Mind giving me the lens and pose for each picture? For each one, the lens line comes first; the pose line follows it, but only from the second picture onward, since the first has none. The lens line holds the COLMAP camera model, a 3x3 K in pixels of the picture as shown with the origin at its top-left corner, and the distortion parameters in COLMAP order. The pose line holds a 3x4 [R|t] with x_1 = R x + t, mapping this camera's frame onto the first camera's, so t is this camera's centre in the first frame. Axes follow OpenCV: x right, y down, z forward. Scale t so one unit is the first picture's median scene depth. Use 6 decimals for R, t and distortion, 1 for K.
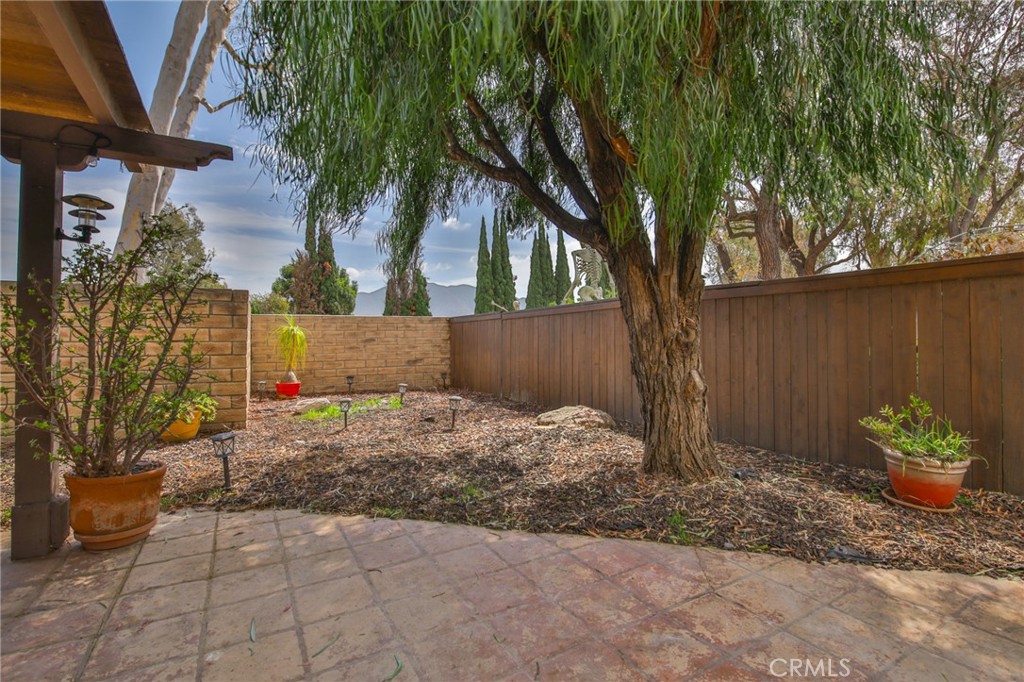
lens RADIAL K [[468.4, 0, 517.3], [0, 468.4, 334.7], [0, 0, 1]] dist [-0.011135, -0.006531]
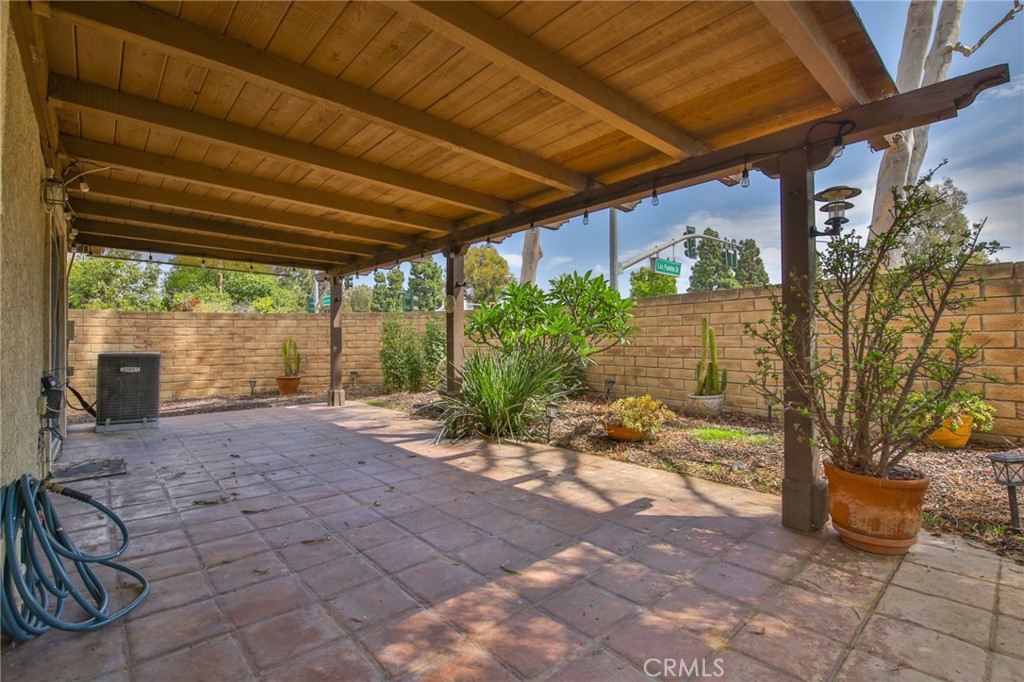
lens RADIAL K [[463.3, 0, 512.1], [0, 463.3, 332.4], [0, 0, 1]] dist [-0.005117, -0.008185]
pose [[0.190650, -0.009527, -0.981612, -0.085434], [0.025165, 0.999672, -0.004815, -0.000610], [0.981335, -0.023785, 0.190828, 0.107256]]
